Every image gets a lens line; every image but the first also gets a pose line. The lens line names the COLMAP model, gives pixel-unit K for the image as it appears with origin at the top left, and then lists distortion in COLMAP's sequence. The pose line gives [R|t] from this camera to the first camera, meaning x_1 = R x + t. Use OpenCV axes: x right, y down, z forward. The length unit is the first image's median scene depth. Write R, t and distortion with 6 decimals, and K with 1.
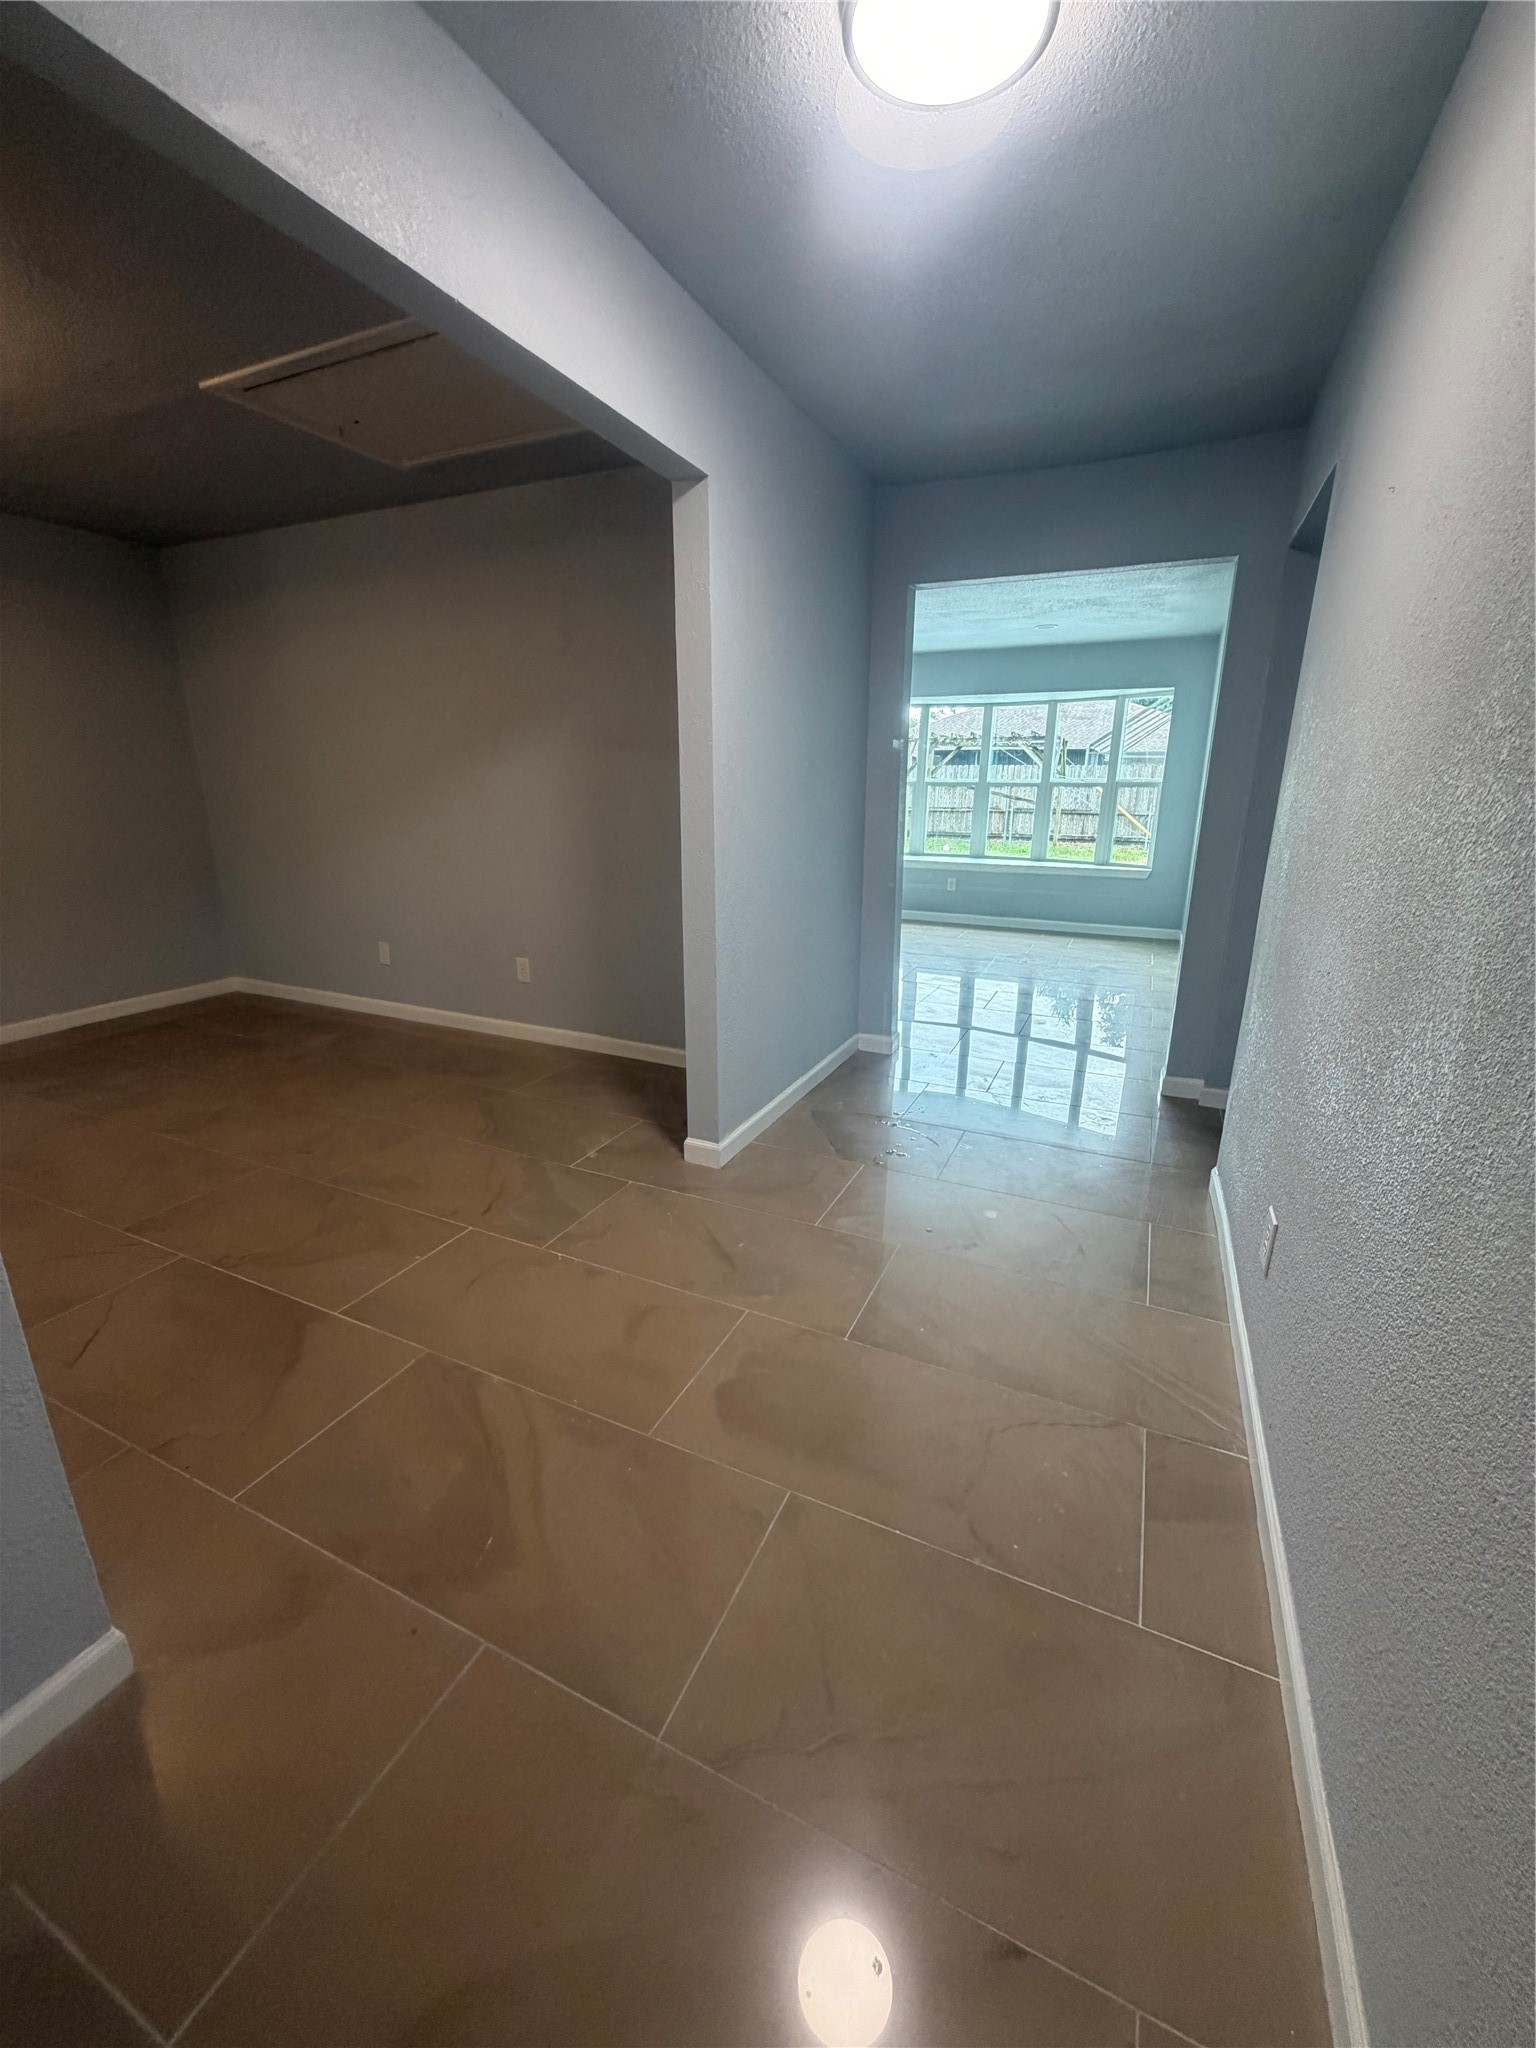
lens RADIAL K [[813.6, 0, 765.0], [0, 813.6, 1014.5], [0, 0, 1]] dist [-0.000961, 0.000129]
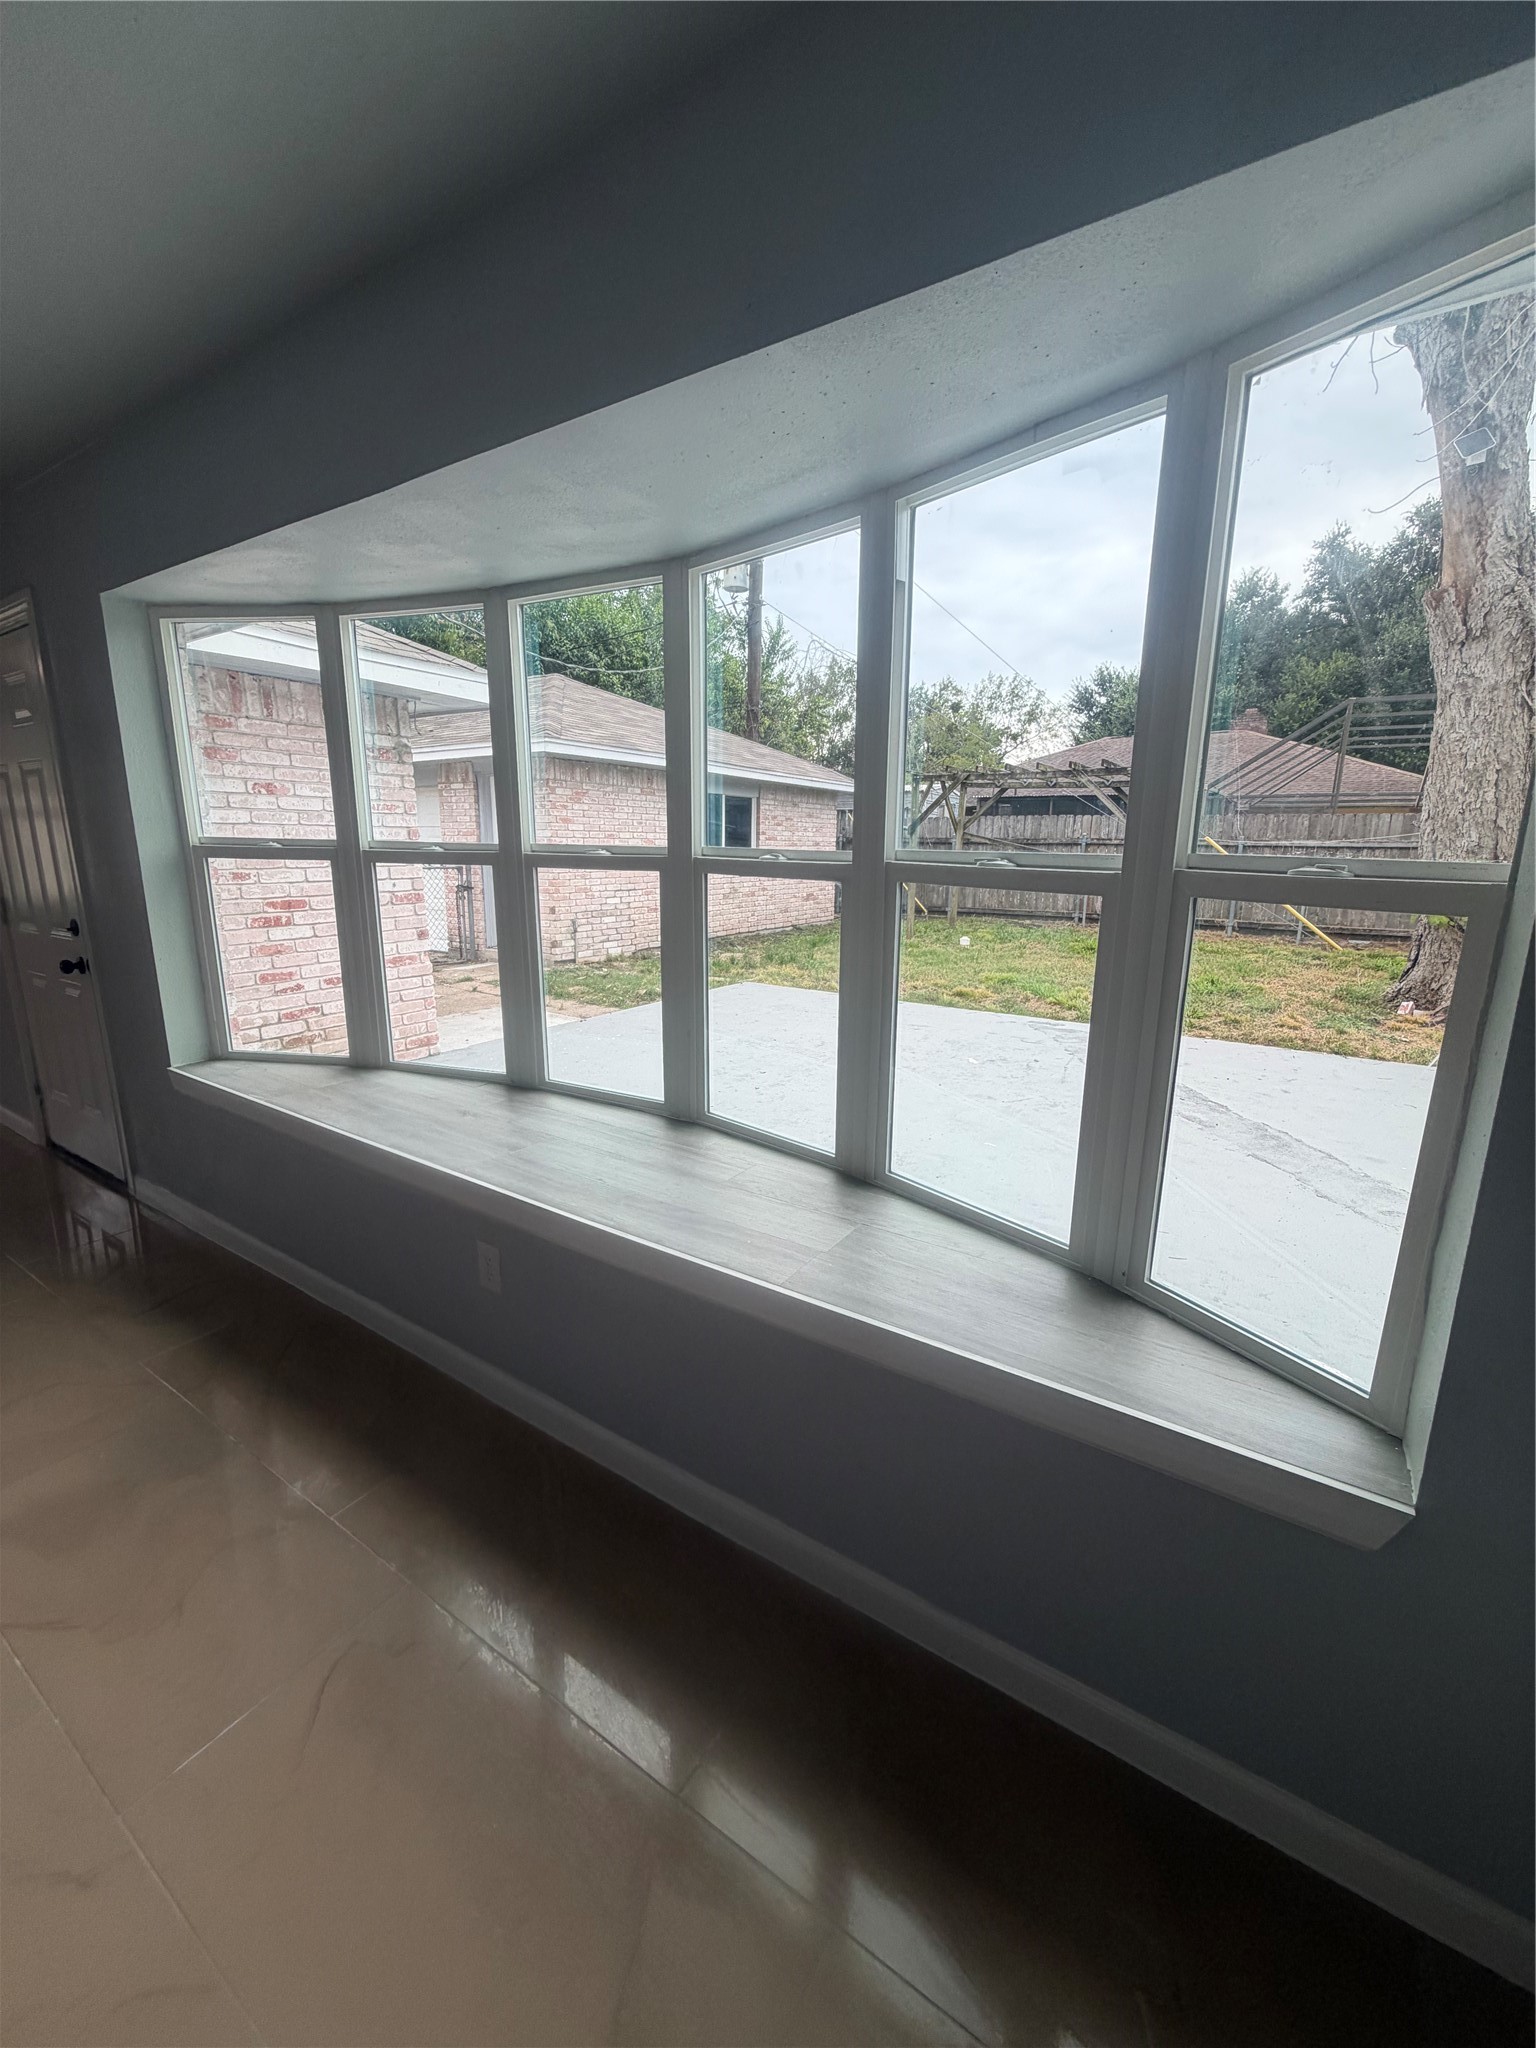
lens RADIAL K [[813.6, 0, 762.5], [0, 813.6, 1013.9], [0, 0, 1]] dist [-0.000961, 0.000129]
pose [[0.989658, 0.031567, -0.139927, 0.145729], [-0.040300, 0.997383, -0.060020, -0.095141], [0.137667, 0.065038, 0.988341, 0.321081]]
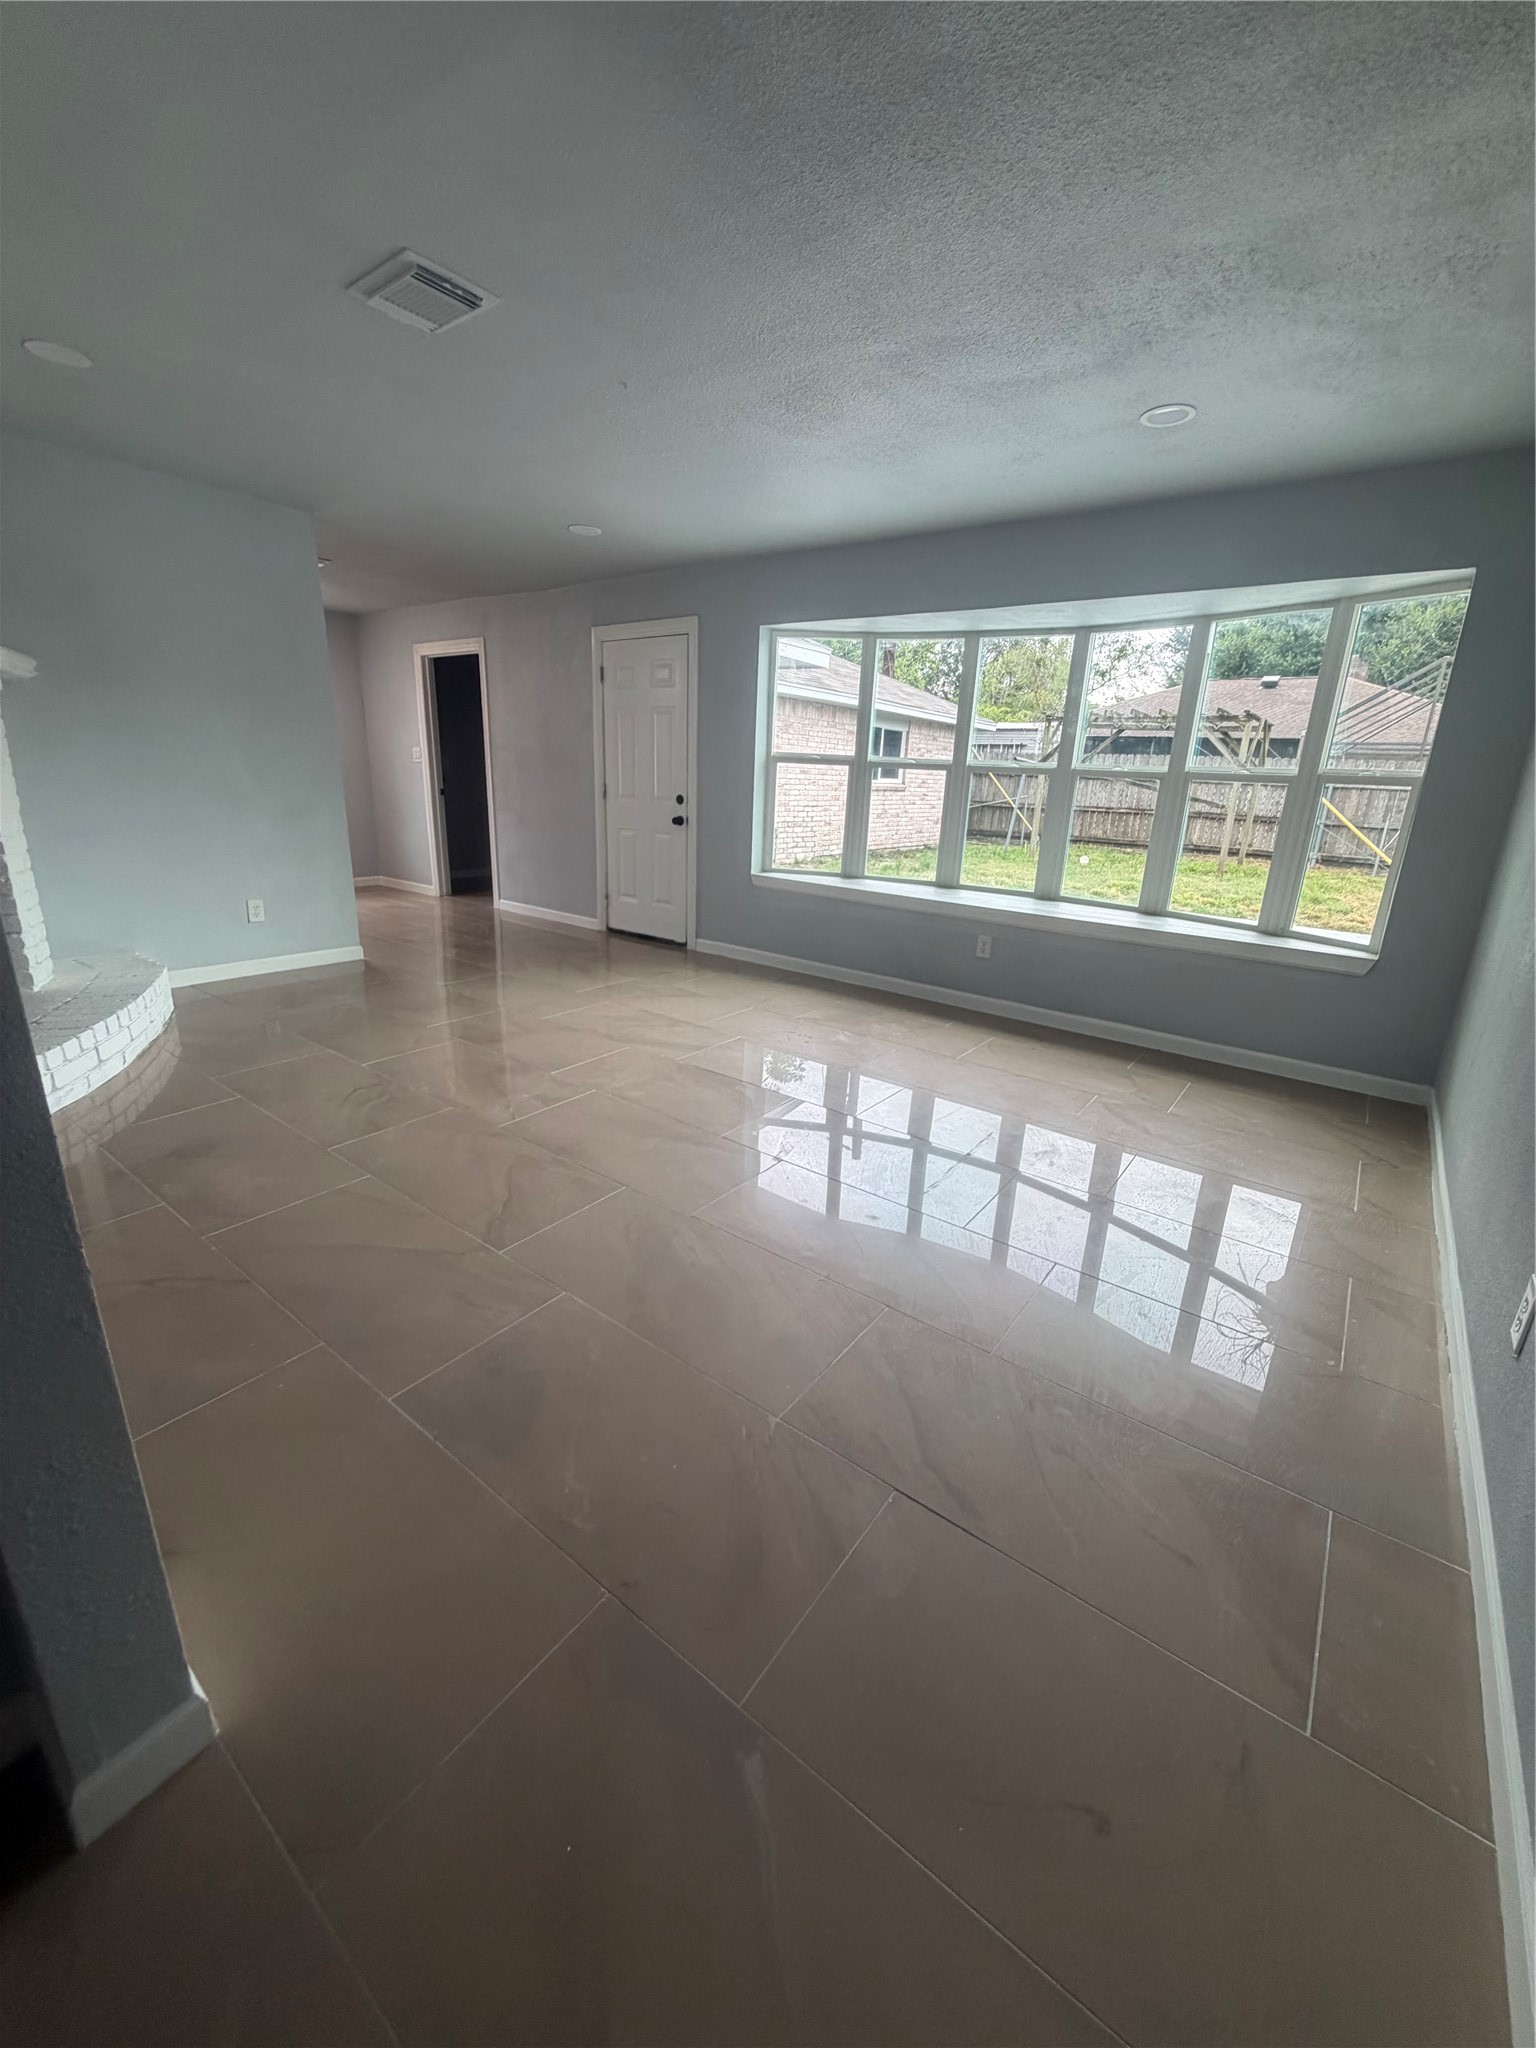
lens RADIAL K [[813.6, 0, 762.6], [0, 813.6, 1014.3], [0, 0, 1]] dist [-0.000961, 0.000129]
pose [[0.977180, 0.090439, -0.192197, 0.081316], [-0.087635, 0.995886, 0.023061, -0.047223], [0.193492, -0.005692, 0.981085, 0.172767]]
